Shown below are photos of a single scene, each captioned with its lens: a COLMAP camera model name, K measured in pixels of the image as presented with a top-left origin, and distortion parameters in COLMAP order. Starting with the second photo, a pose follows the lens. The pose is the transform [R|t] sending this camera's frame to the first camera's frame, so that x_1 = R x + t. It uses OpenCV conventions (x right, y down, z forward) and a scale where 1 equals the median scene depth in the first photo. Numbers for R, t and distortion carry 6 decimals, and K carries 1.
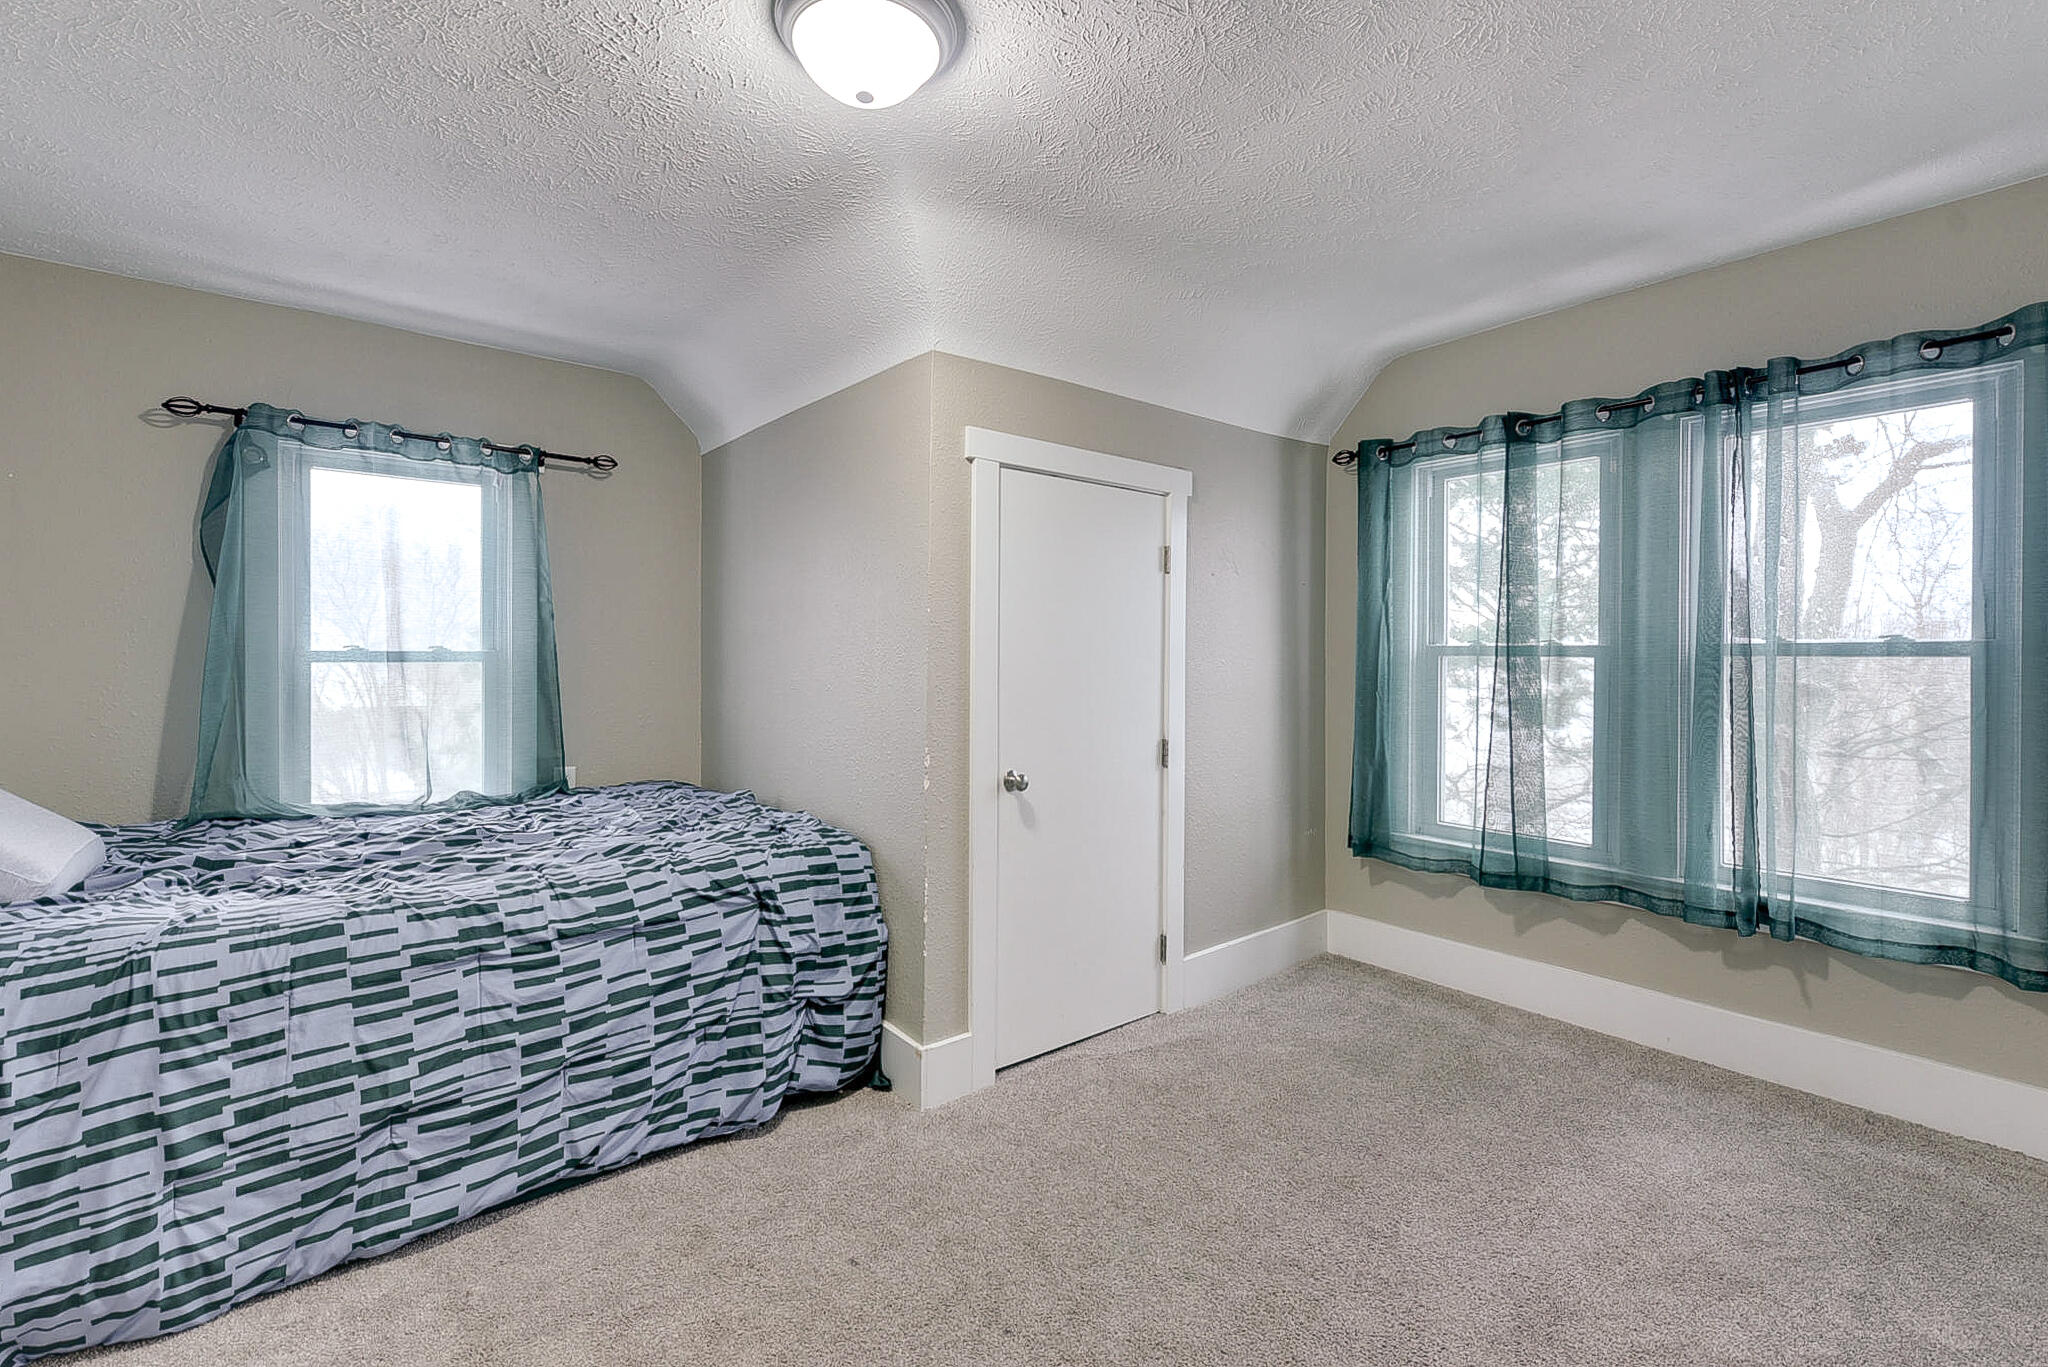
lens RADIAL K [[894.2, 0, 1016.1], [0, 894.2, 661.5], [0, 0, 1]] dist [-0.009247, -0.000317]
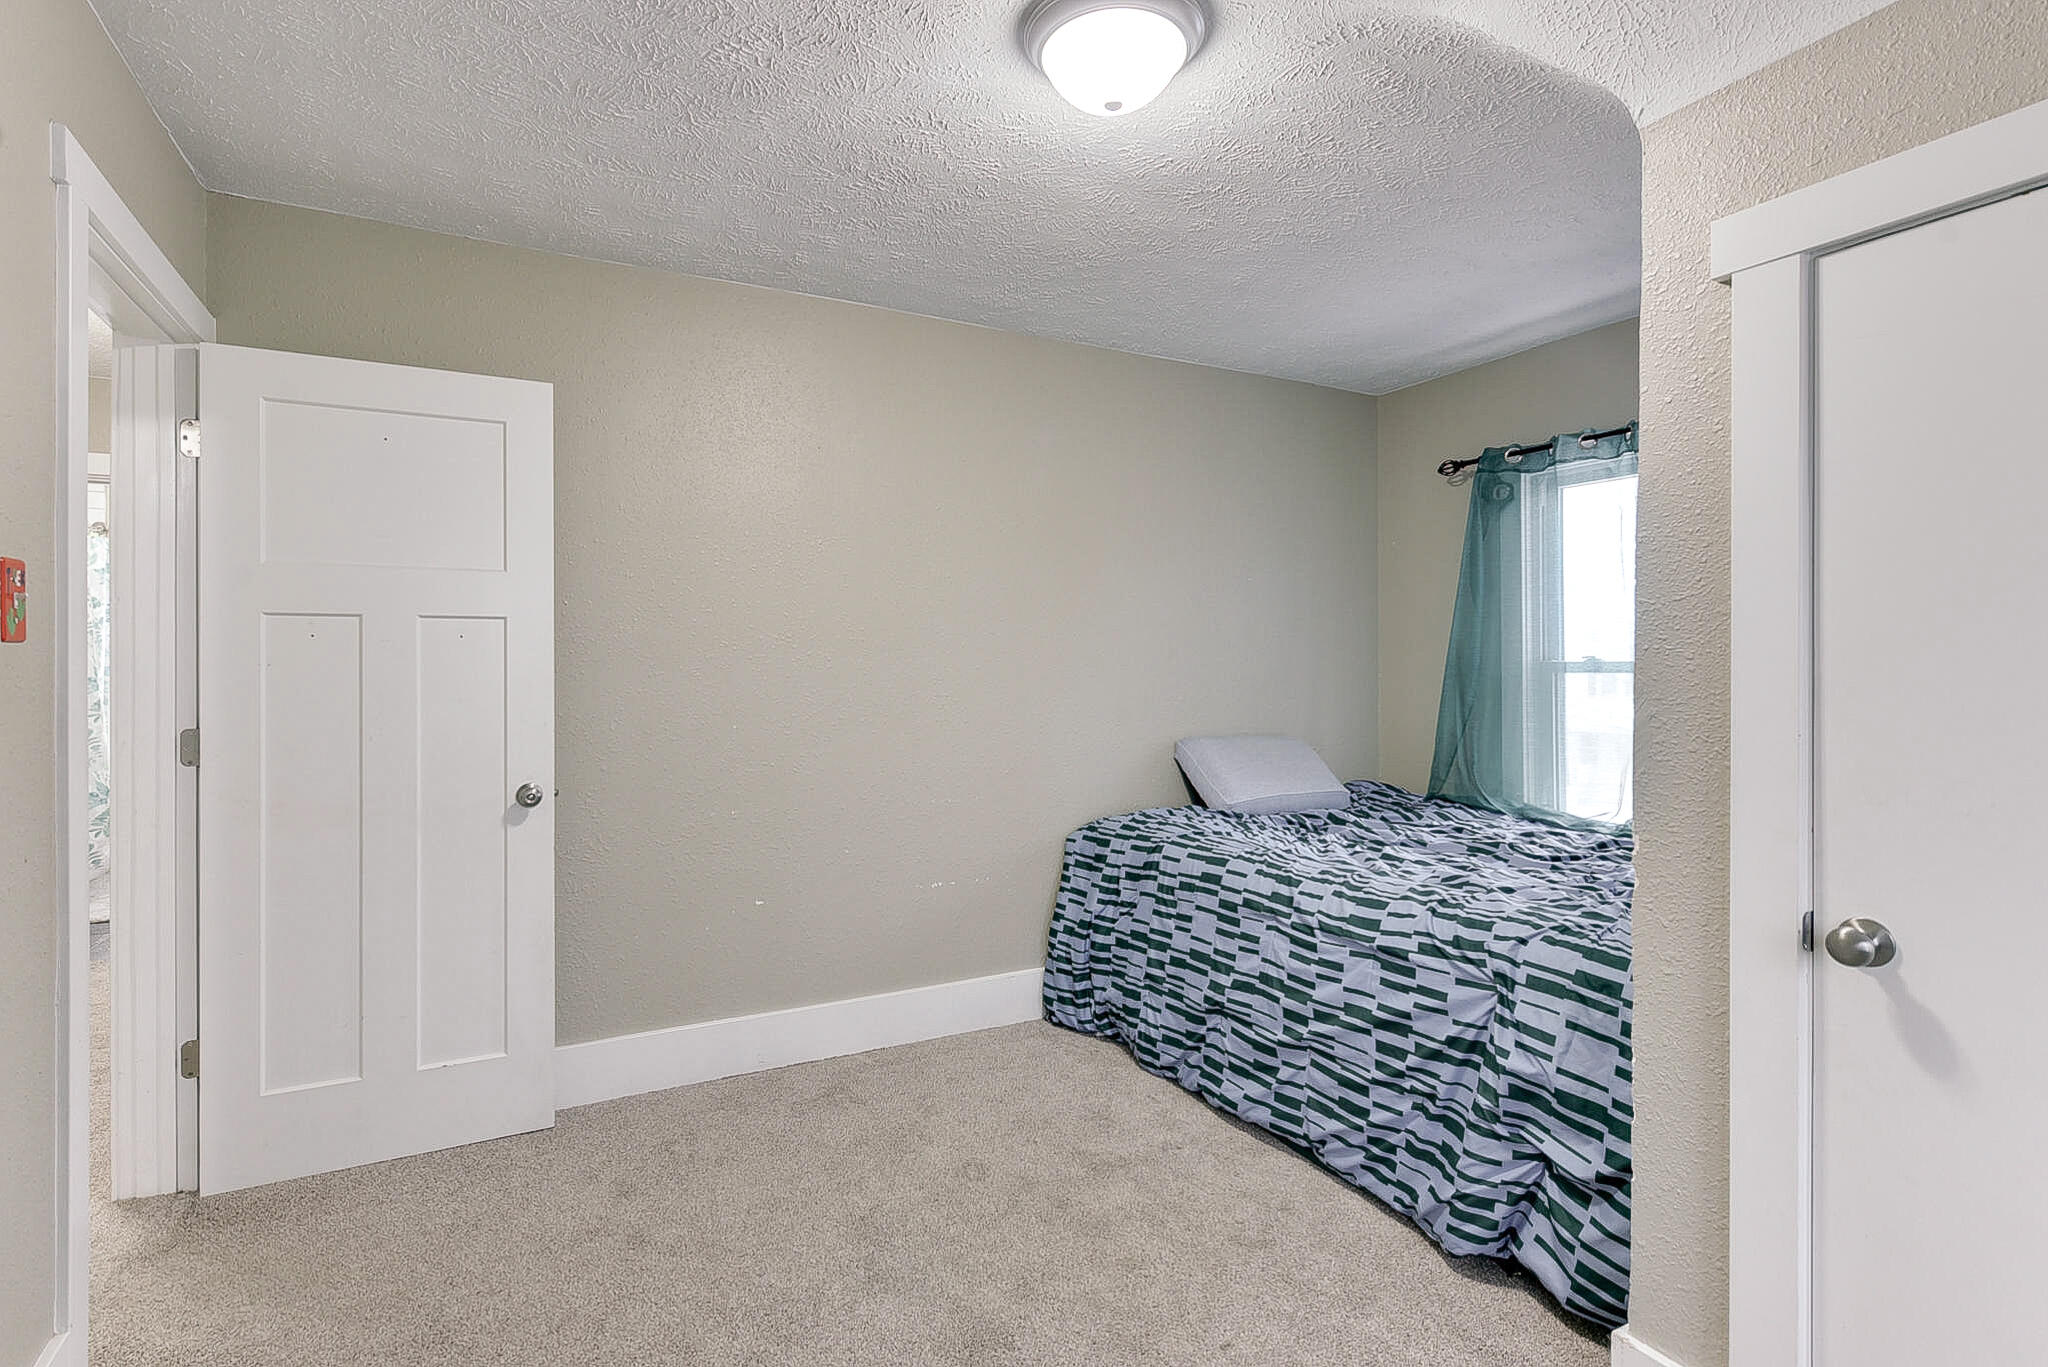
lens RADIAL K [[1006.0, 0, 1018.3], [0, 1006.0, 677.7], [0, 0, 1]] dist [0.003254, 0.000116]
pose [[-0.213221, 0.010126, -0.976951, 0.744410], [-0.003846, 0.999930, 0.011203, -0.004116], [0.976996, 0.006146, -0.213168, 0.900241]]
